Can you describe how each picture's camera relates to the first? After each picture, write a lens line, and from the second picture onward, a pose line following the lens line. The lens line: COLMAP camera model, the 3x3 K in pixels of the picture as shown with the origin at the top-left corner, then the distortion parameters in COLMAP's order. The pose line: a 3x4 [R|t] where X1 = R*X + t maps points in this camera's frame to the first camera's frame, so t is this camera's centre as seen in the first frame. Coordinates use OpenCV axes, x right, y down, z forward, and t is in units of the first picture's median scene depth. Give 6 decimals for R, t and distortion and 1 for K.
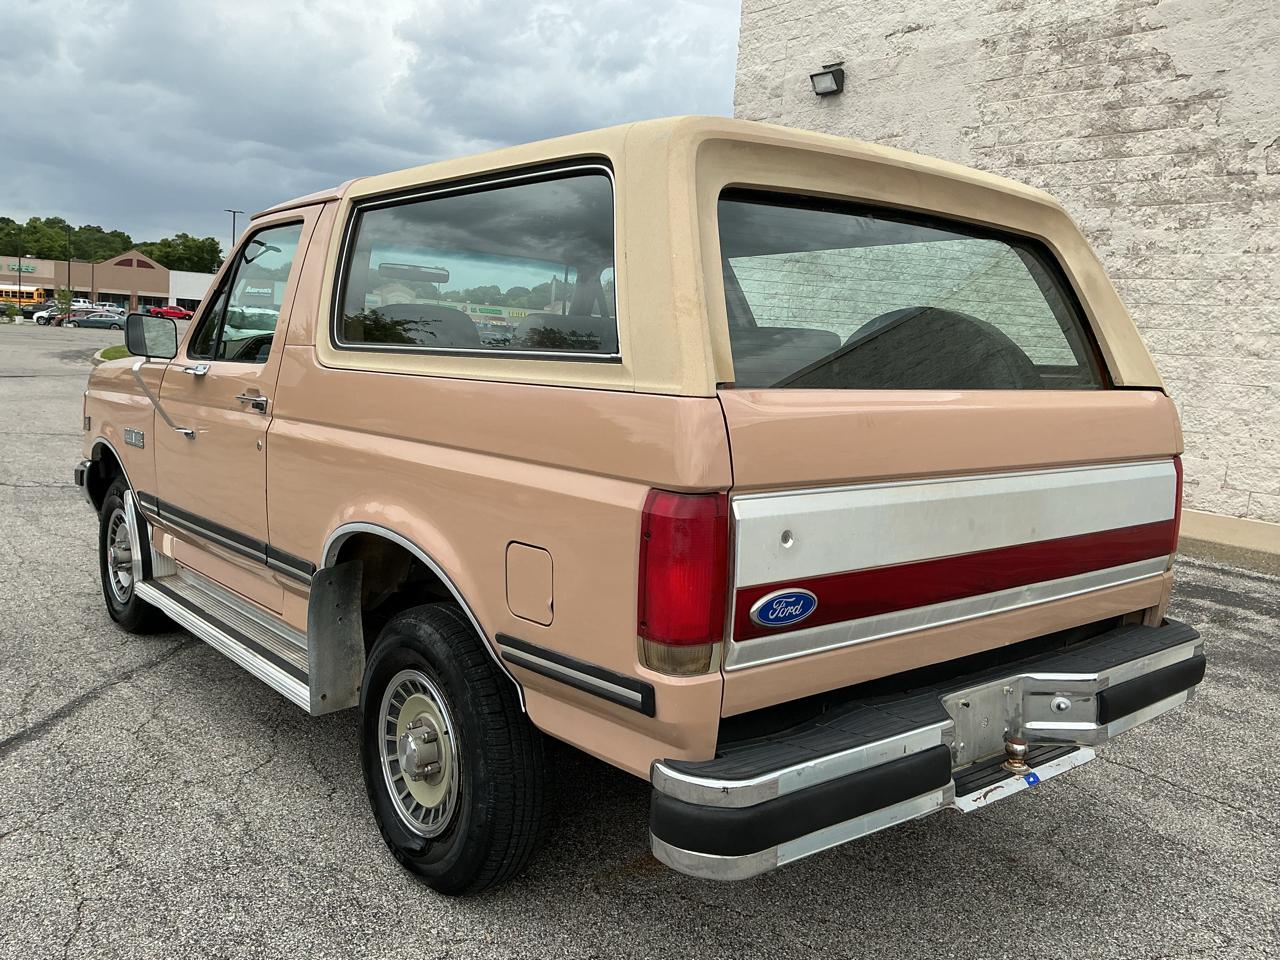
lens RADIAL K [[1072.4, 0, 641.5], [0, 1072.4, 480.1], [0, 0, 1]] dist [0.072083, -0.135361]
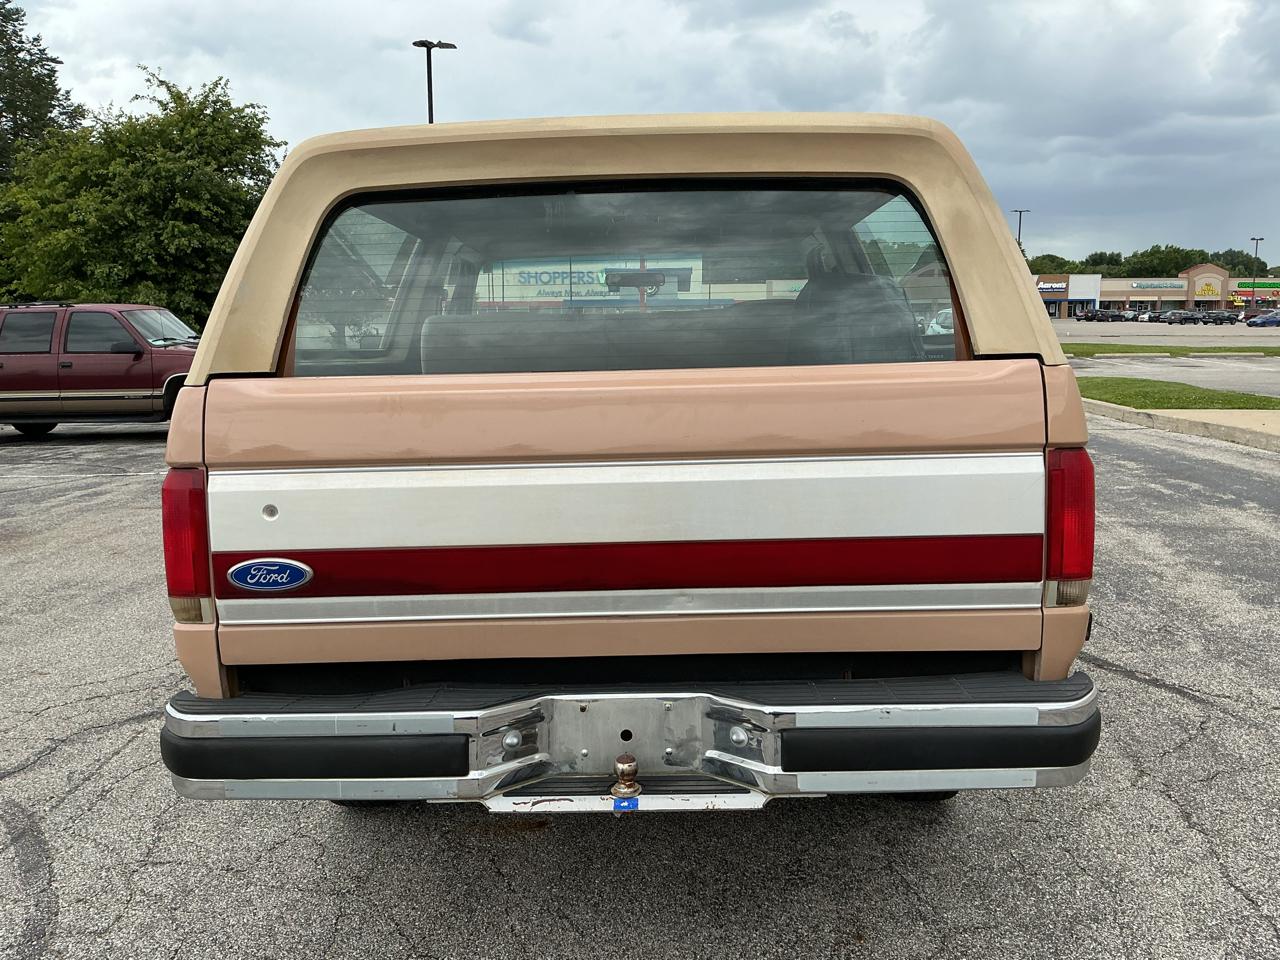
lens RADIAL K [[1072.4, 0, 651.8], [0, 1072.4, 479.1], [0, 0, 1]] dist [0.072083, -0.135361]
pose [[0.757249, 0.026724, -0.652580, 0.899370], [-0.025658, 0.999608, 0.011163, -0.001885], [0.652622, 0.008291, 0.757638, 0.320194]]
